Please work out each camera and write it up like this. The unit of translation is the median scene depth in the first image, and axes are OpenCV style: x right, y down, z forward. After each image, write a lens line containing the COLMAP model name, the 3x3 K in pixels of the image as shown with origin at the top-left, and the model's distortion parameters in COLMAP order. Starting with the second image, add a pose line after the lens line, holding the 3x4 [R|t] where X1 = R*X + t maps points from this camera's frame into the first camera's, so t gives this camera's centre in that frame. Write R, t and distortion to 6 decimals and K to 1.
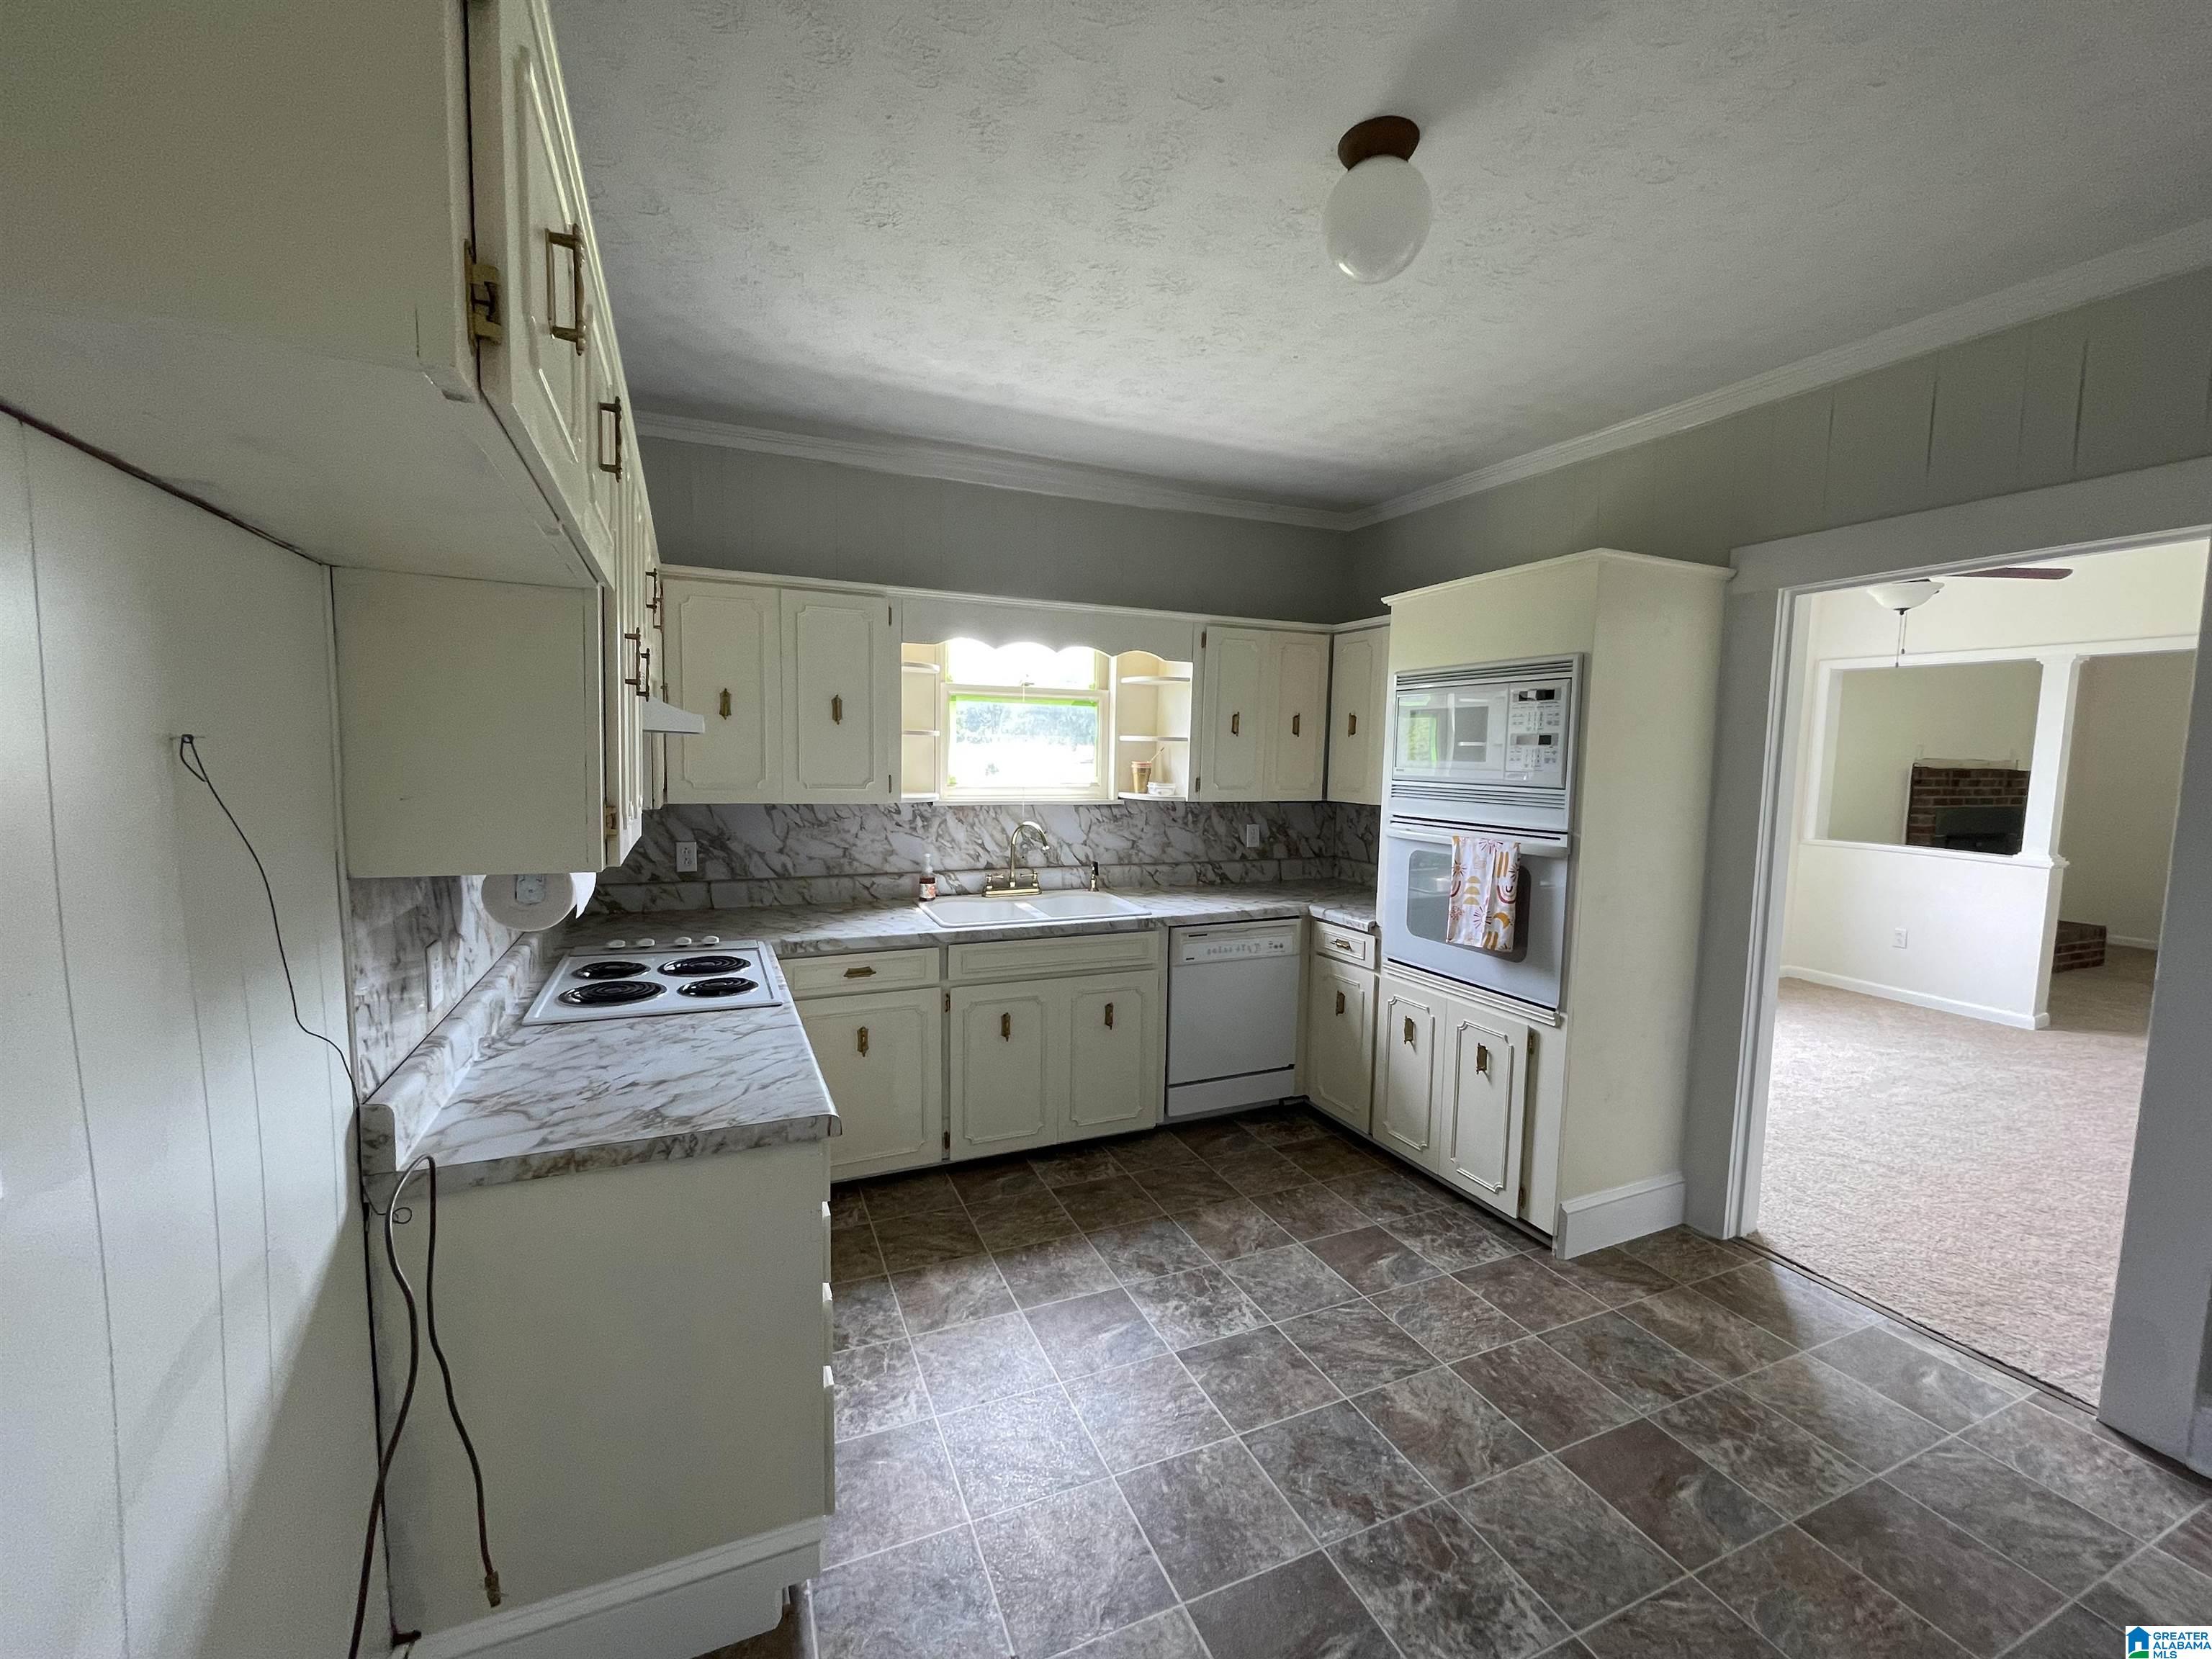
lens RADIAL K [[890.6, 0, 1102.0], [0, 890.6, 824.3], [0, 0, 1]] dist [-0.000303, -0.000096]
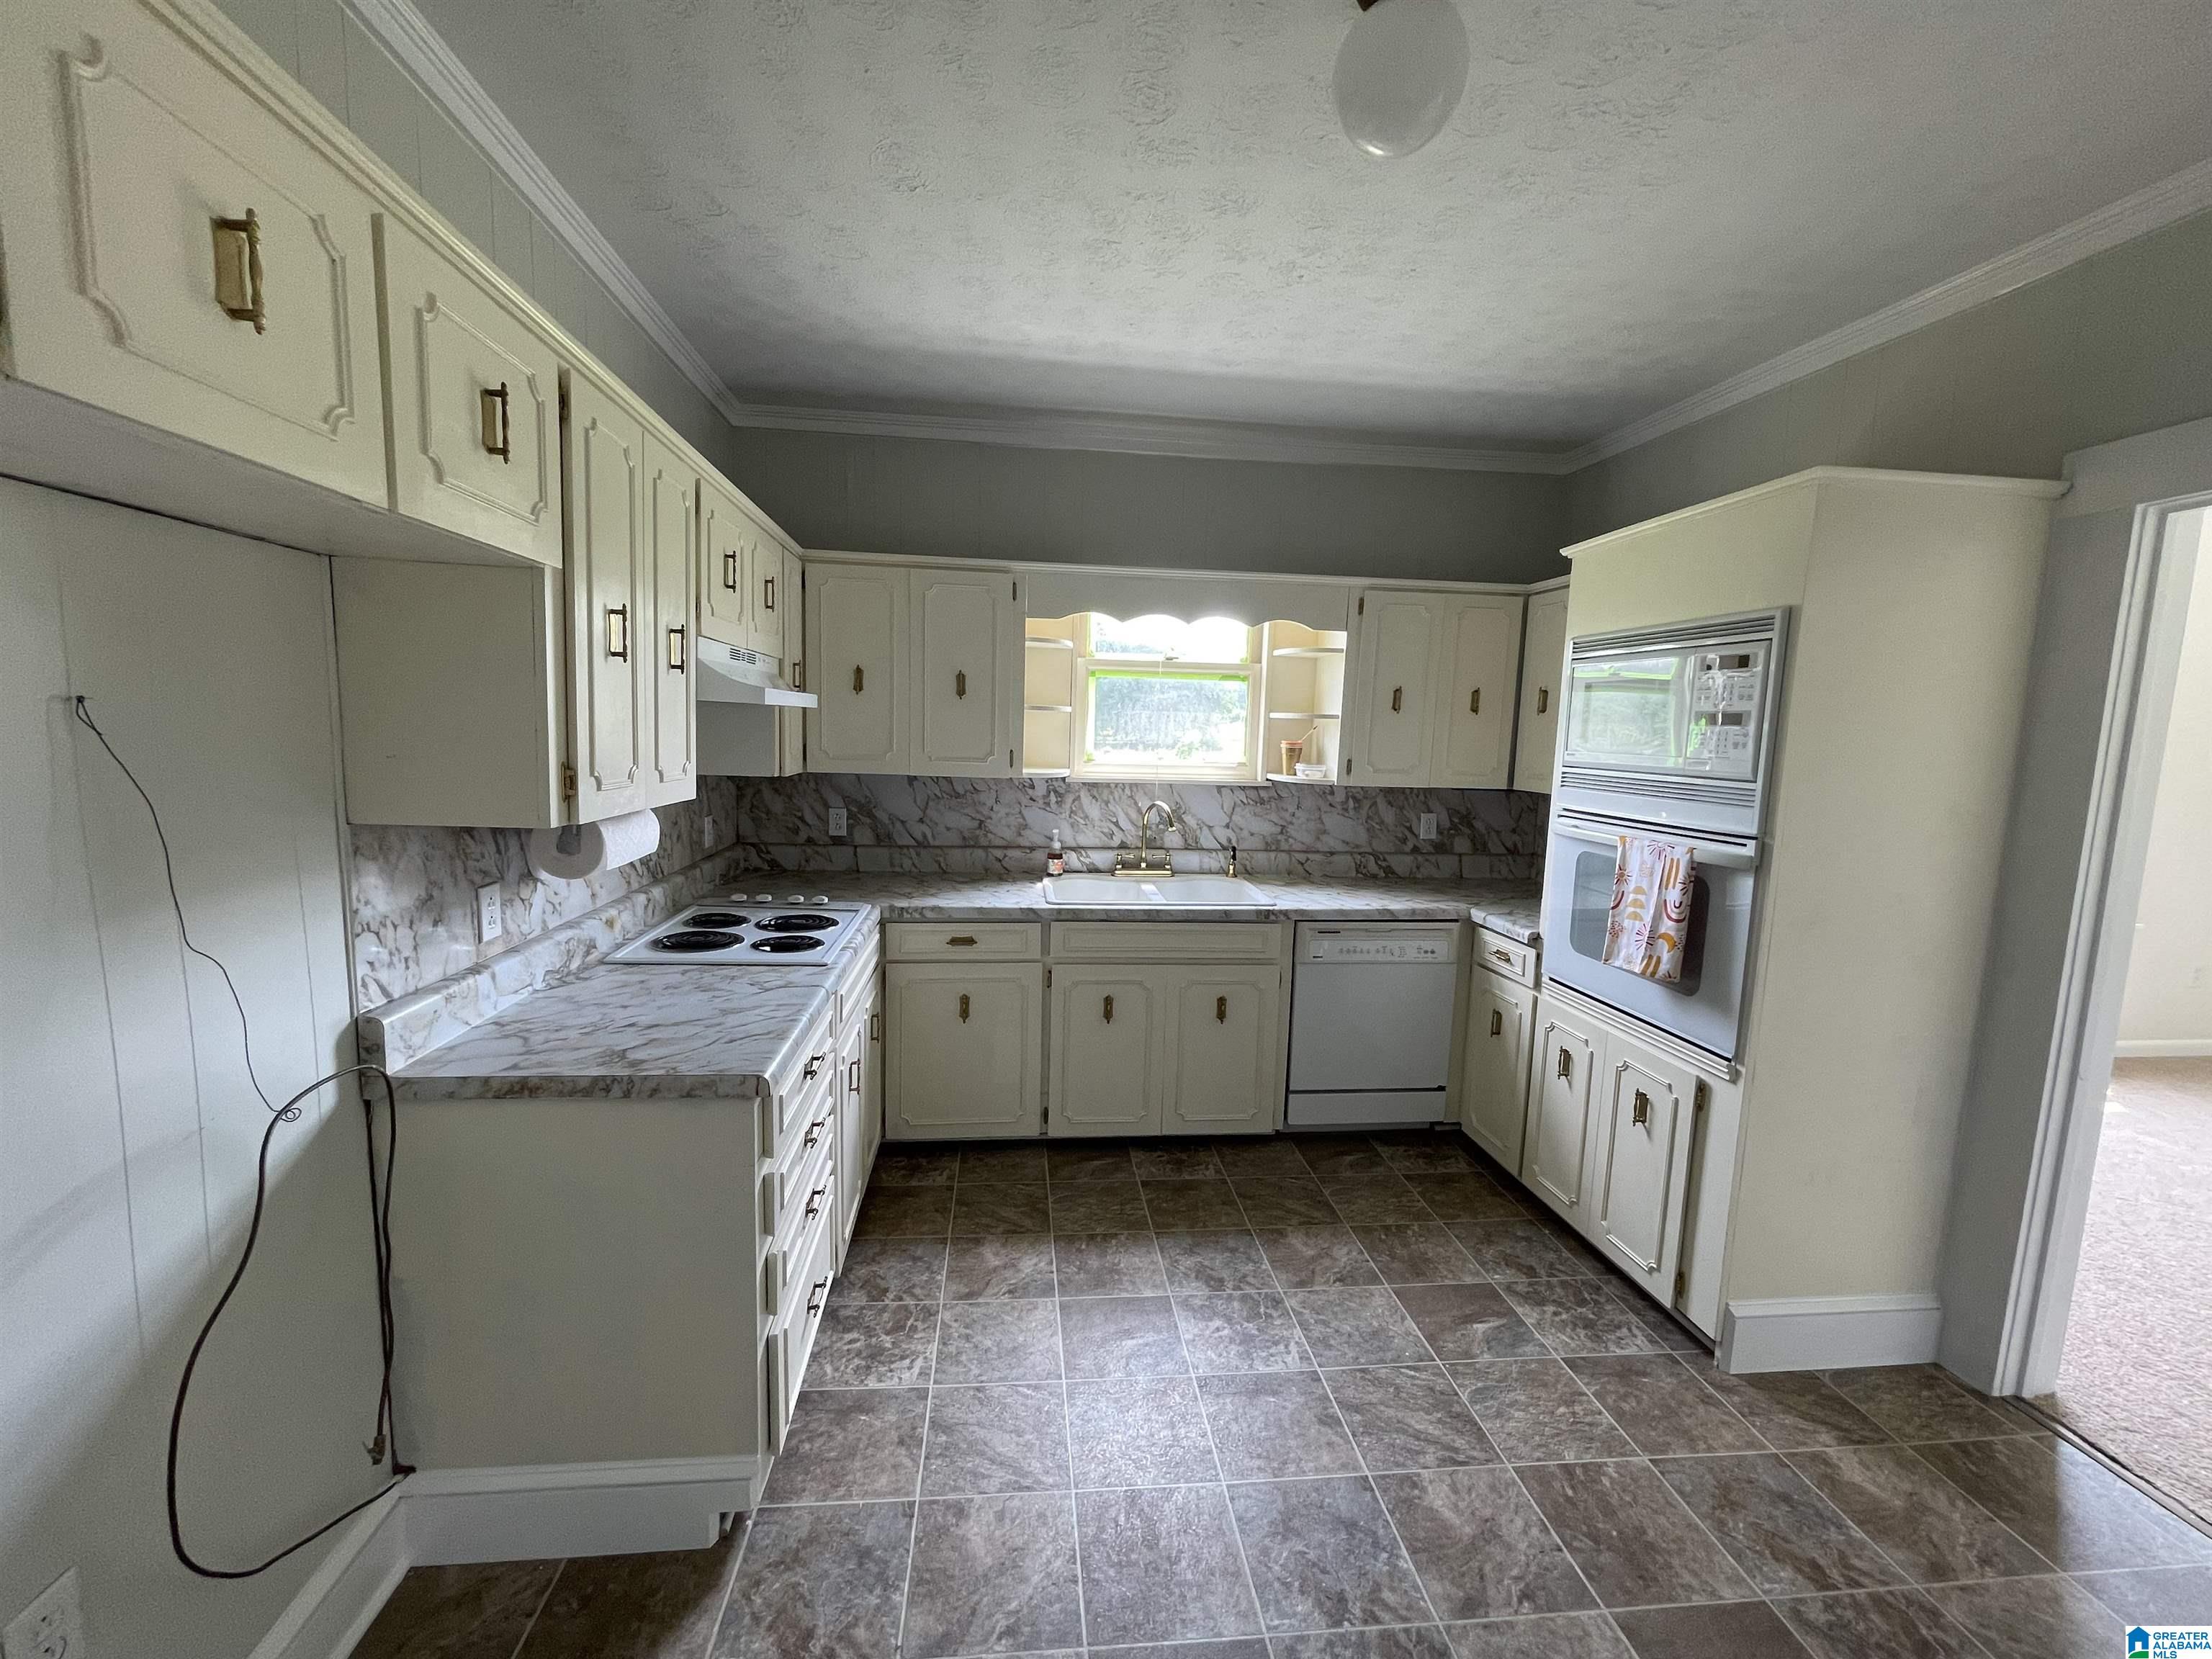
lens RADIAL K [[890.6, 0, 1100.1], [0, 890.6, 823.9], [0, 0, 1]] dist [-0.000303, -0.000096]
pose [[0.953177, 0.042596, -0.299397, 0.206789], [-0.036080, 0.998977, 0.027262, -0.002945], [0.300252, -0.015184, 0.953739, 0.082014]]
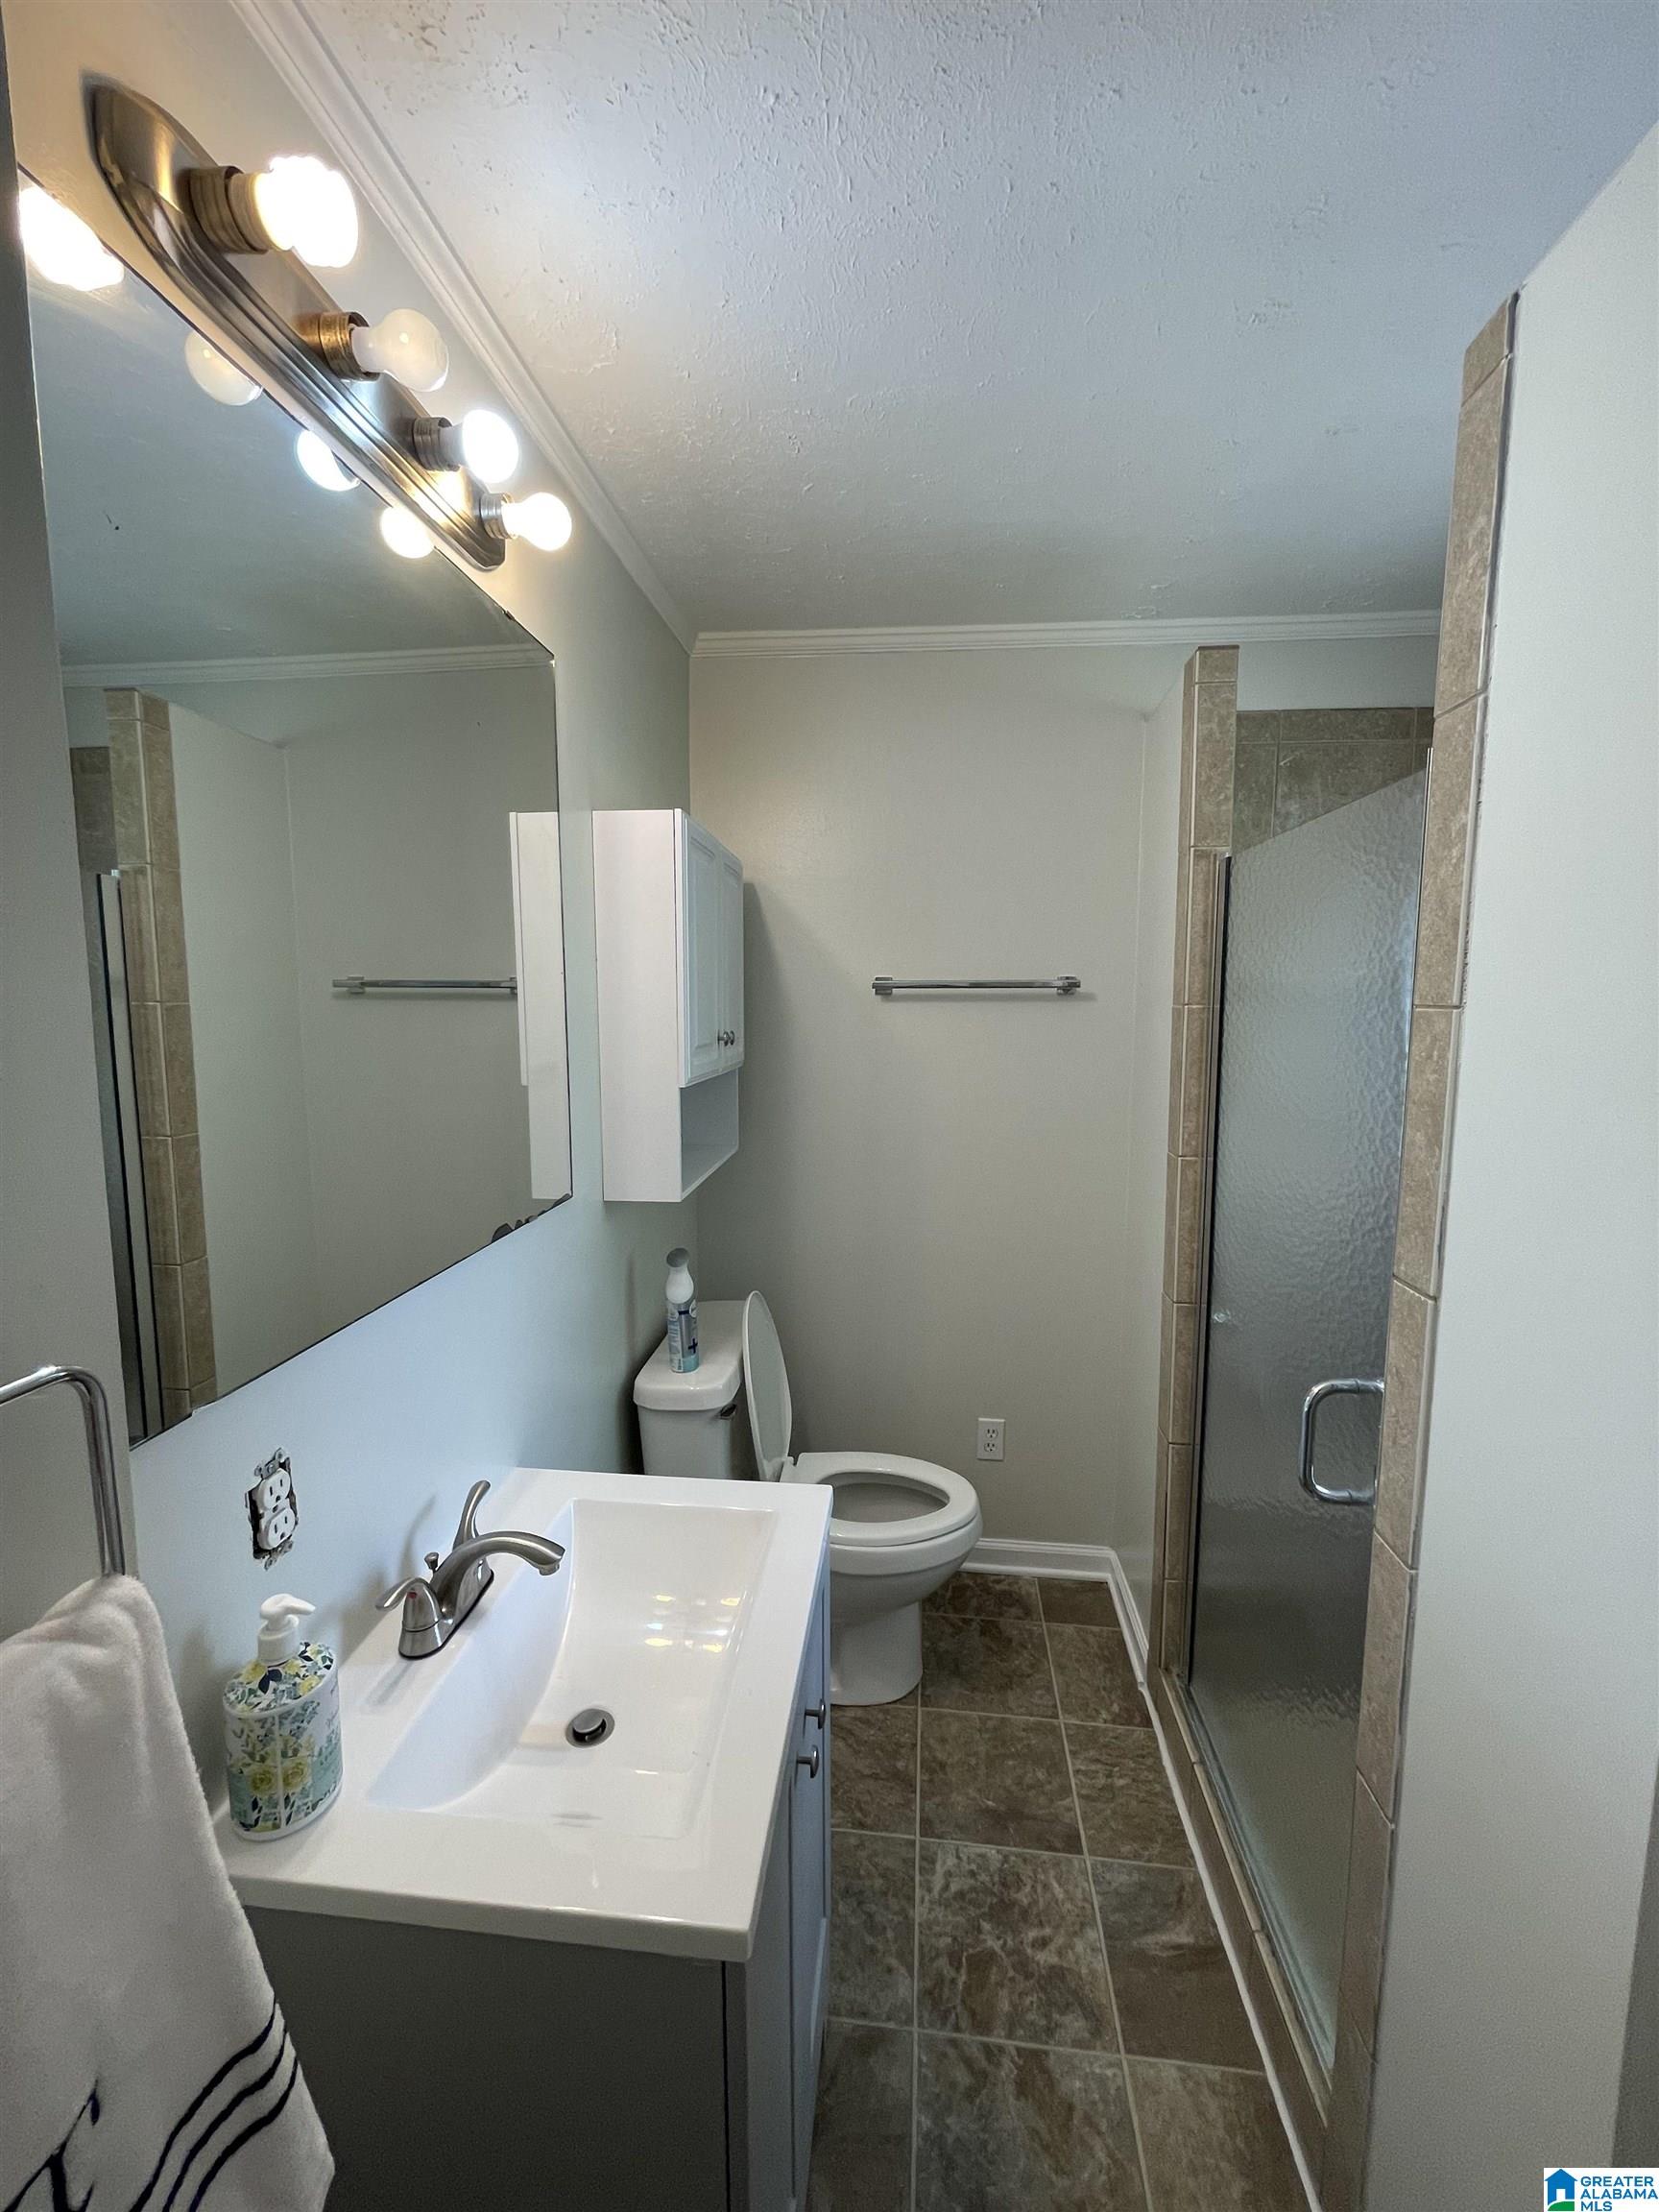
lens RADIAL K [[890.6, 0, 832.1], [0, 890.6, 1094.8], [0, 0, 1]] dist [-0.000303, -0.000096]
pose [[-0.867783, -0.088658, 0.488971, 0.105307], [0.016118, 0.978418, 0.206007, -0.105043], [-0.496682, 0.186650, -0.847625, 1.049367]]
